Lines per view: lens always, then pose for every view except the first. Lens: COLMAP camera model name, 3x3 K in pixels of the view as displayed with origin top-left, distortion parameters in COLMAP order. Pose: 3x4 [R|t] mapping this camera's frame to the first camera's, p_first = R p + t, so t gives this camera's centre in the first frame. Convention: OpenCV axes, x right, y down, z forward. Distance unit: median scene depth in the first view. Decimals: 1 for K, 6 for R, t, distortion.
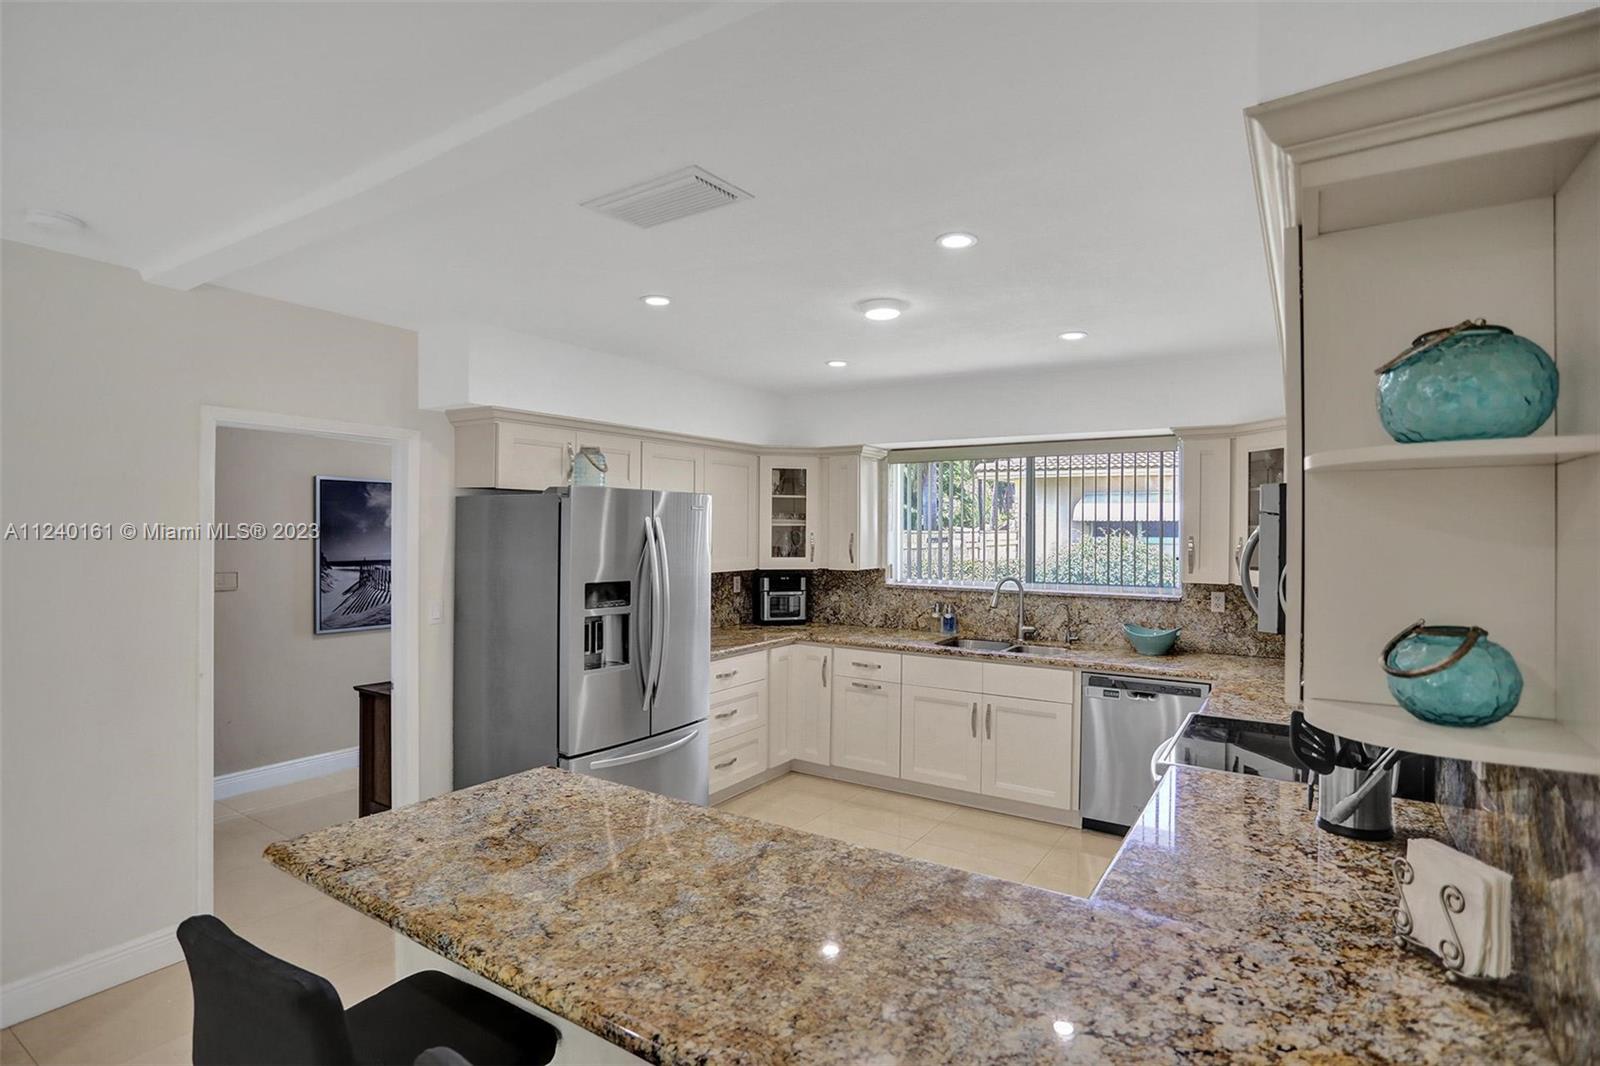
lens RADIAL K [[783.3, 0, 805.0], [0, 783.3, 531.5], [0, 0, 1]] dist [-0.040509, 0.007547]
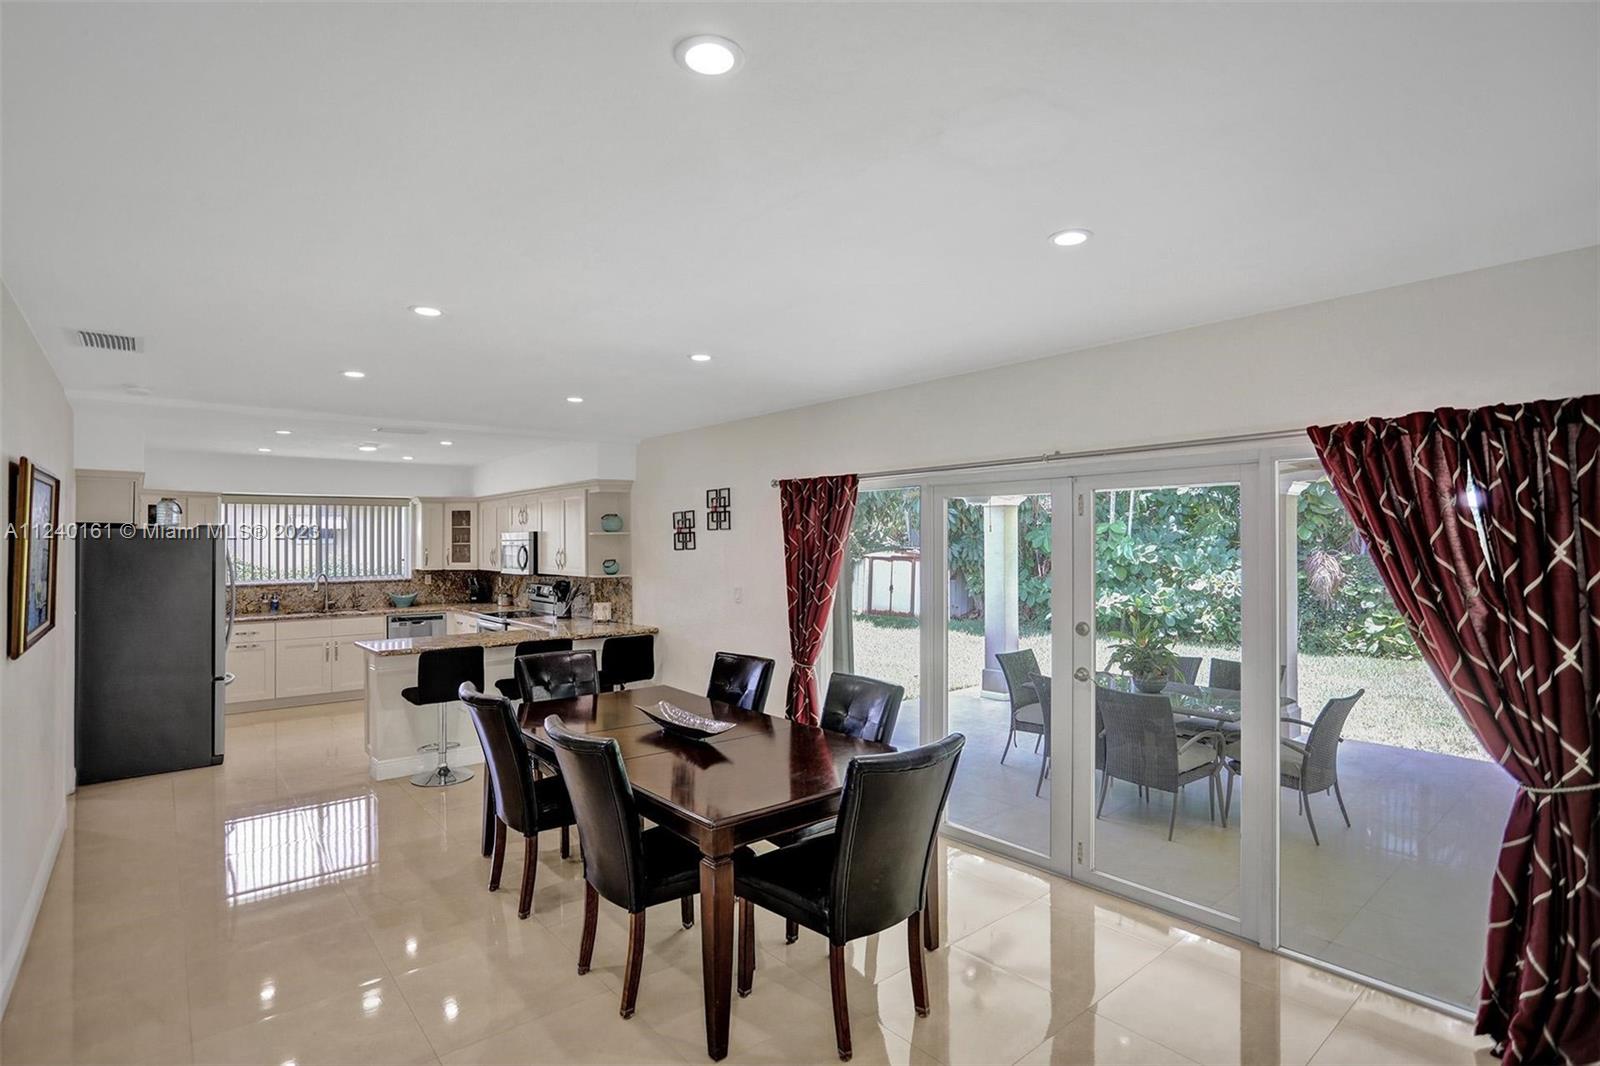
lens RADIAL K [[783.3, 0, 787.1], [0, 783.3, 534.2], [0, 0, 1]] dist [-0.040509, 0.007547]
pose [[0.302019, -0.002957, 0.953297, -1.163532], [0.012322, 0.999924, -0.000802, -0.017694], [-0.953222, 0.011989, 0.302033, -0.560918]]
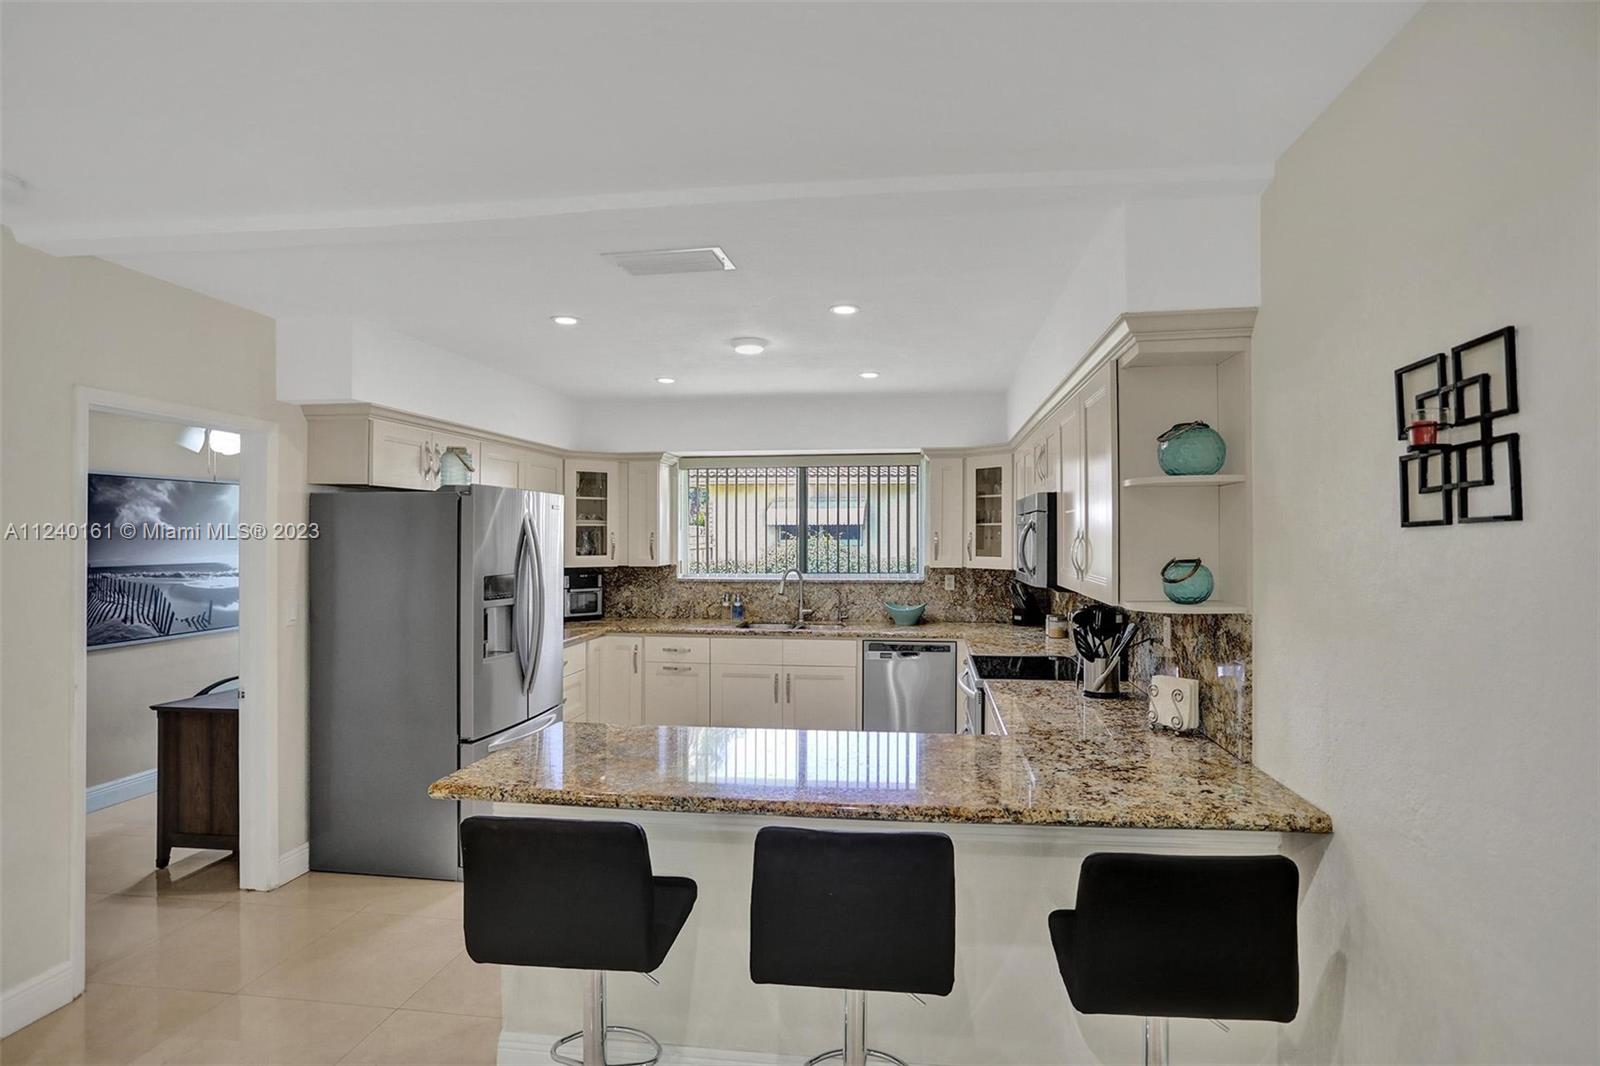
lens RADIAL K [[783.3, 0, 852.5], [0, 783.3, 538.9], [0, 0, 1]] dist [-0.040509, 0.007547]
pose [[0.895267, -0.009516, 0.445429, -0.200818], [0.008205, 0.999954, 0.004871, 0.009346], [-0.445455, -0.000706, 0.895304, -0.113157]]
